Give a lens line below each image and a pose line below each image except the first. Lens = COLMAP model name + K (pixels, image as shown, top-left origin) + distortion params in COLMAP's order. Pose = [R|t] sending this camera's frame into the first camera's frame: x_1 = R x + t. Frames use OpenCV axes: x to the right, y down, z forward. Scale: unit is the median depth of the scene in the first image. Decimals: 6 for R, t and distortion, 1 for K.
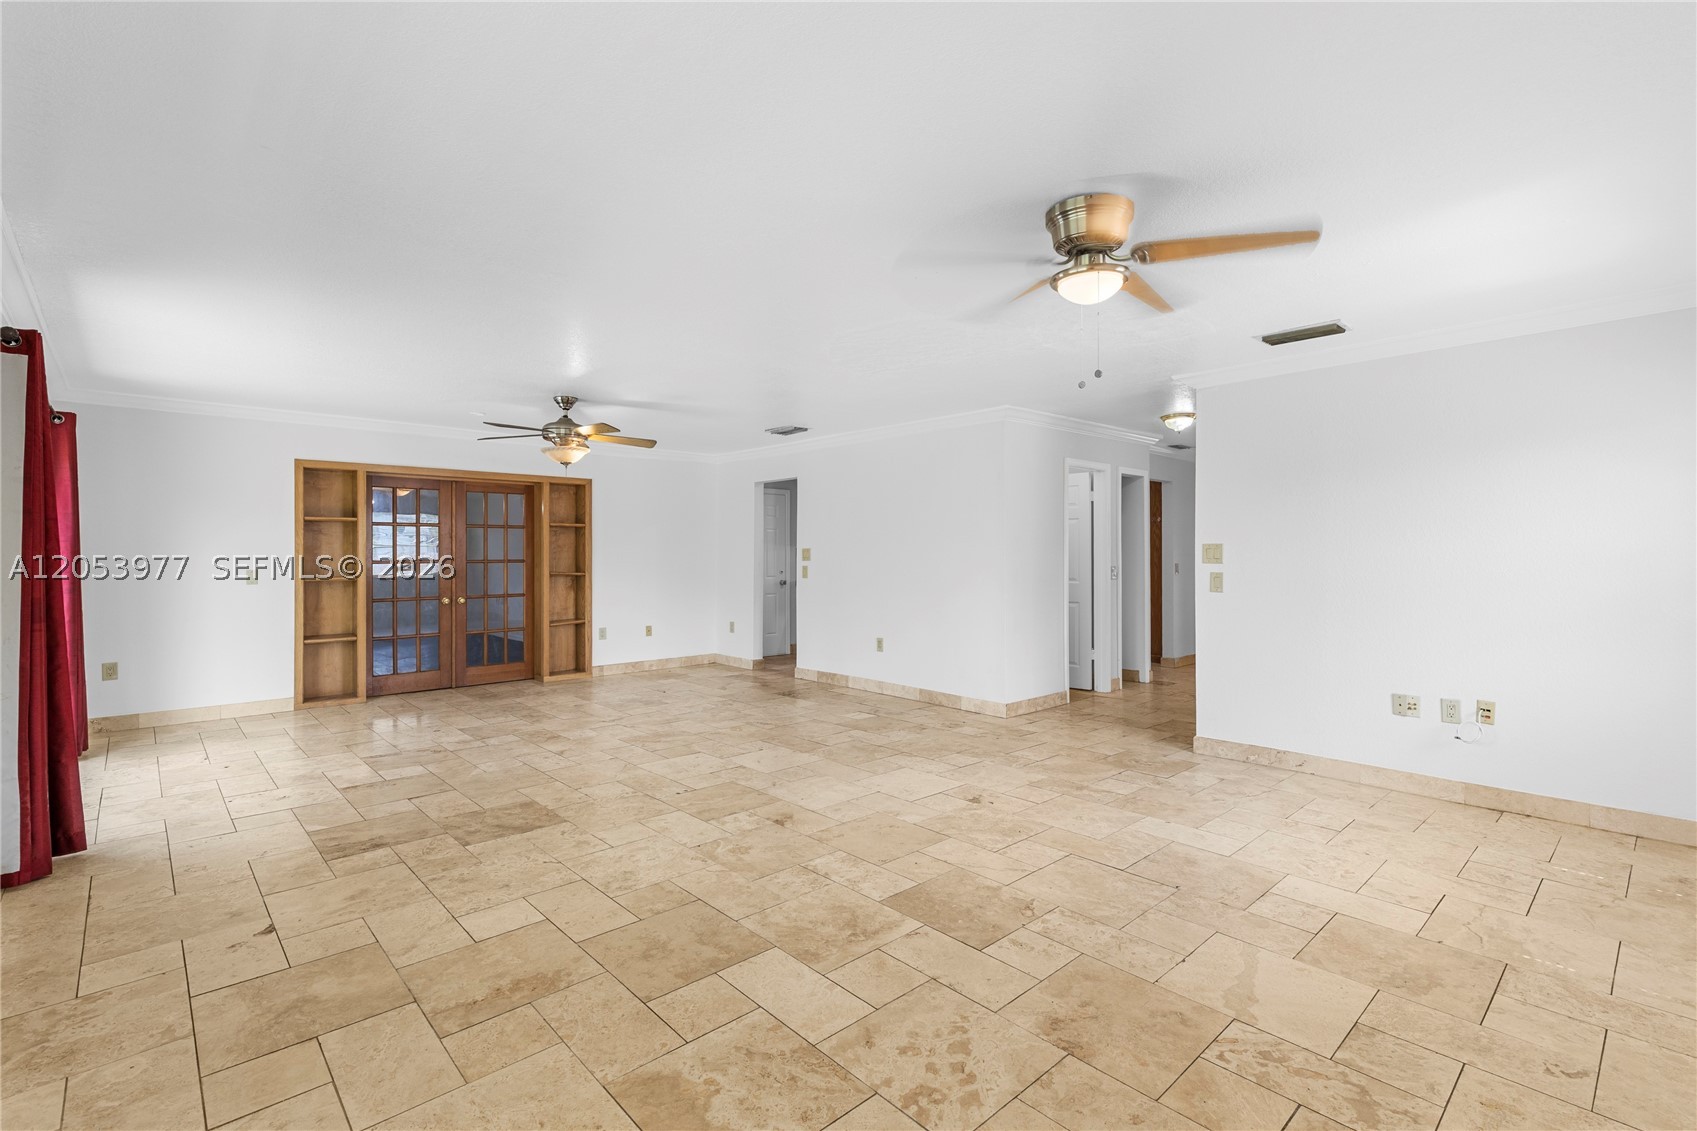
lens RADIAL K [[773.3, 0, 857.0], [0, 773.3, 559.5], [0, 0, 1]] dist [-0.000125, -0.001265]
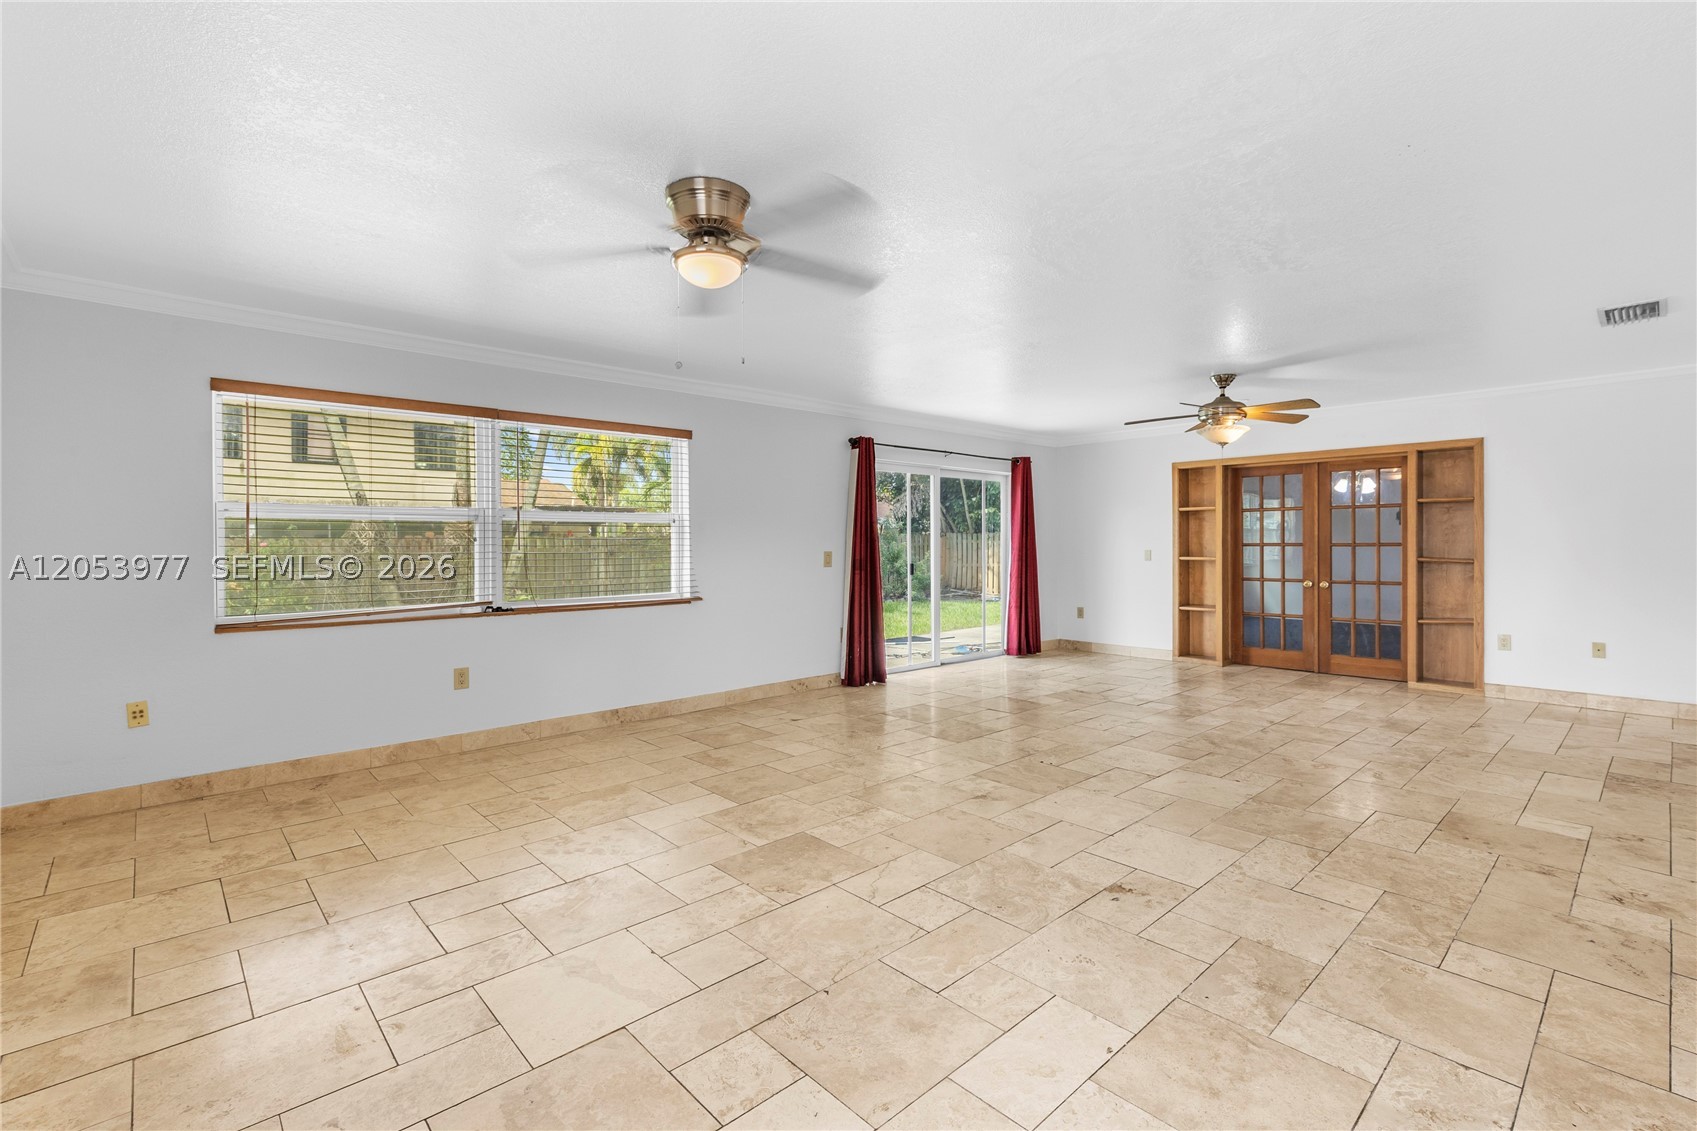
lens RADIAL K [[773.3, 0, 857.3], [0, 773.3, 554.4], [0, 0, 1]] dist [-0.000125, -0.001265]
pose [[-0.008127, 0.018633, -0.999793, 0.924432], [-0.003146, 0.999821, 0.018659, -0.002043], [0.999962, 0.003297, -0.008067, 0.841854]]
